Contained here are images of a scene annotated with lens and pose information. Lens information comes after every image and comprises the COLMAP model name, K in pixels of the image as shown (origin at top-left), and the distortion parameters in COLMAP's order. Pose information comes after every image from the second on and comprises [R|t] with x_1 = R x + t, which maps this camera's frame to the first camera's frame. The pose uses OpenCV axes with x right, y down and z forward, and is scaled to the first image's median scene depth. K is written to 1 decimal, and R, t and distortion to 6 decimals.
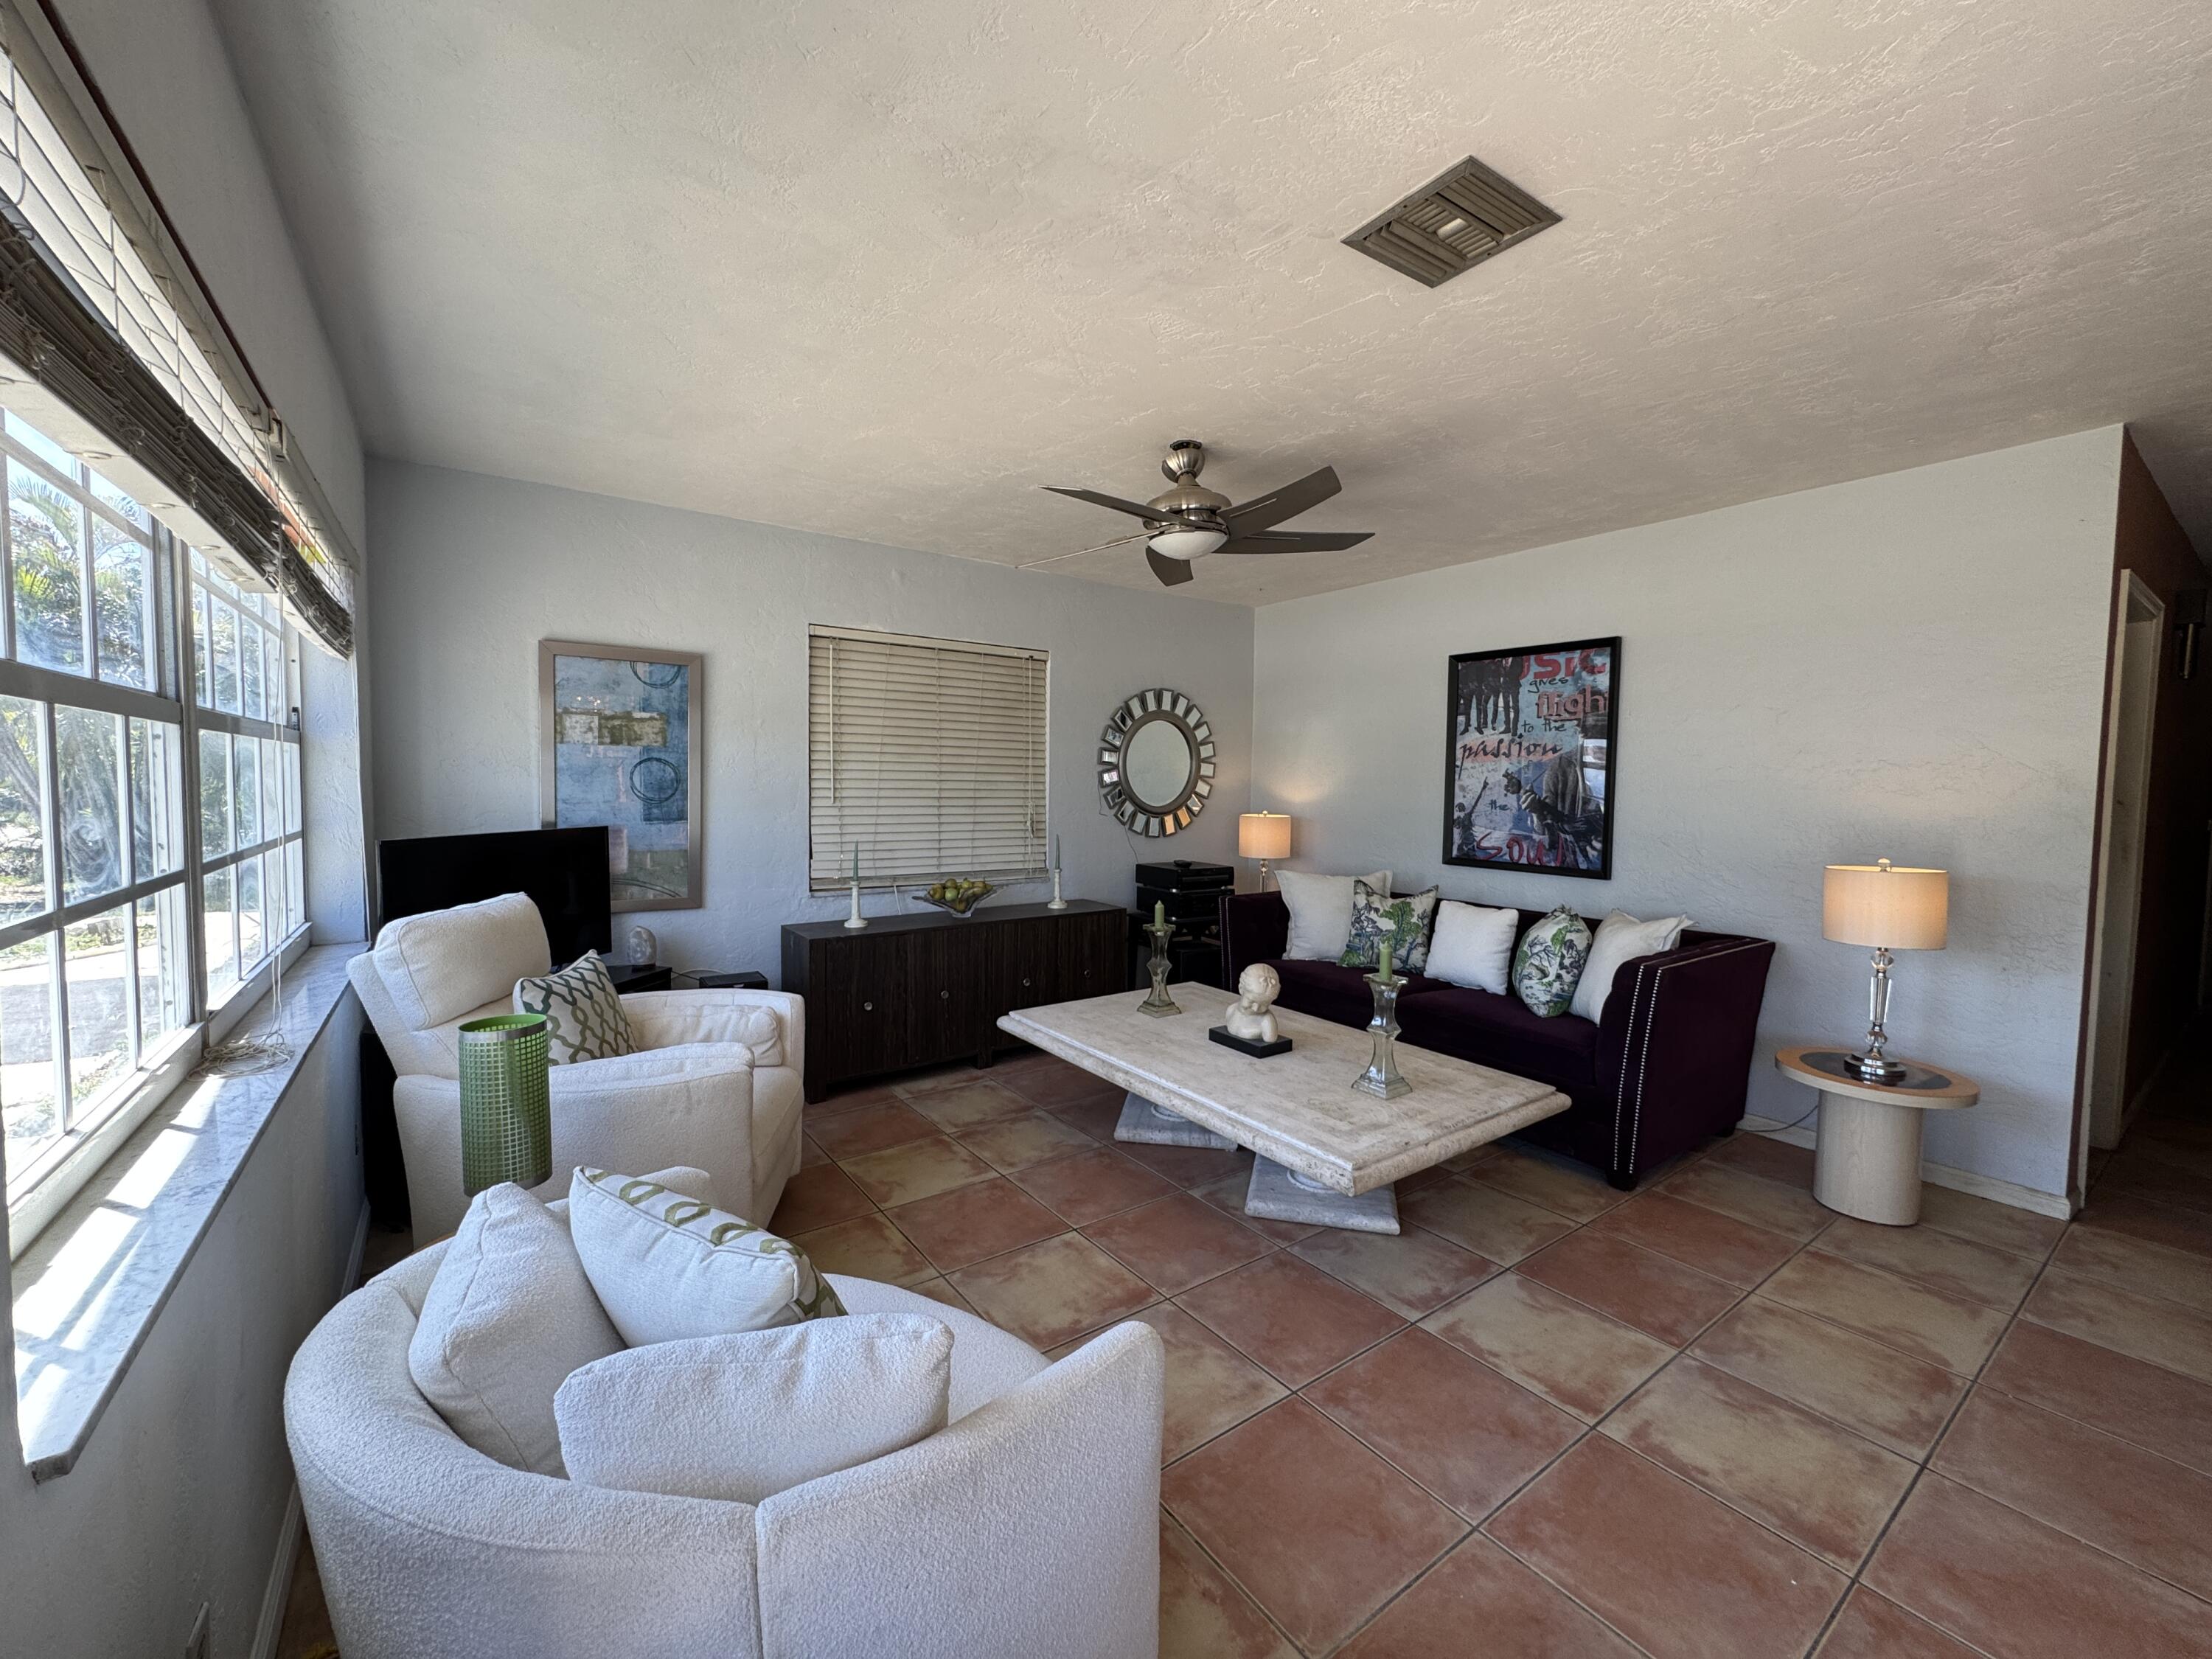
lens RADIAL K [[883.0, 0, 1106.0], [0, 883.0, 829.5], [0, 0, 1]] dist [-0.004223, -0.000213]
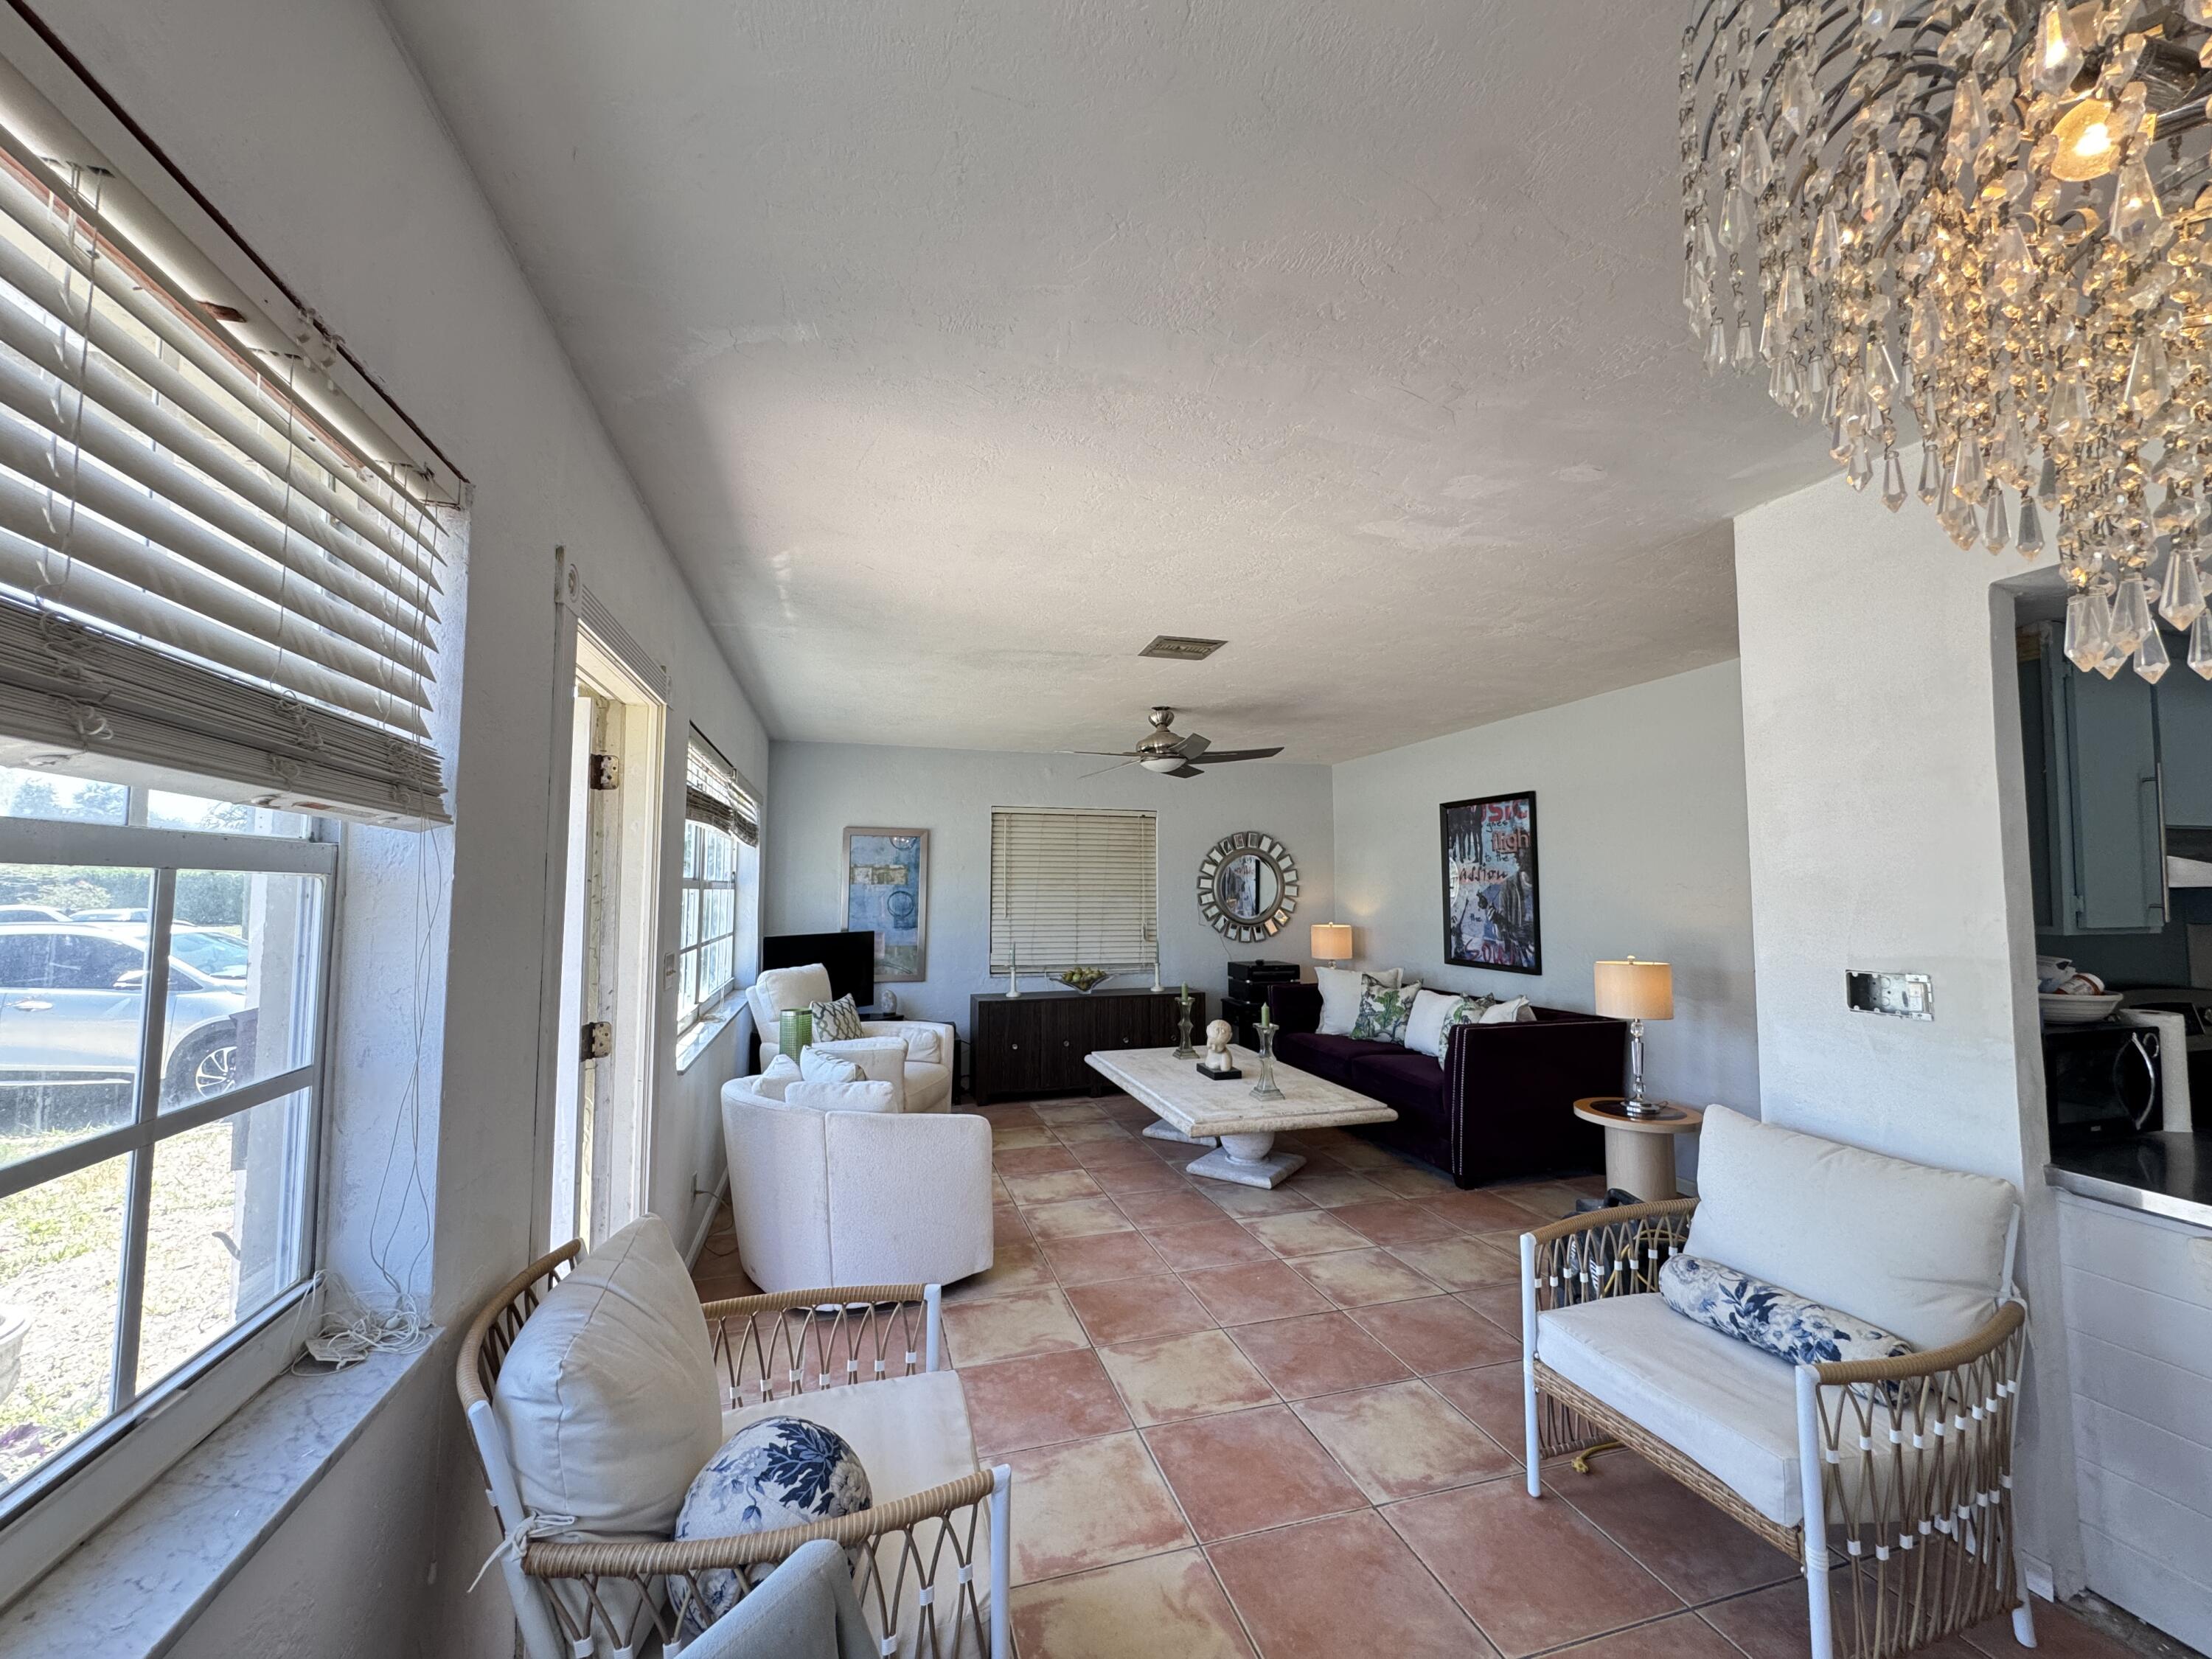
lens RADIAL K [[883.0, 0, 1106.0], [0, 883.0, 829.5], [0, 0, 1]] dist [-0.004223, -0.000213]
pose [[0.943042, -0.035303, -0.330796, 0.434459], [-0.006907, 0.992061, -0.125566, 0.012435], [0.332603, 0.120699, 0.935311, -0.484546]]
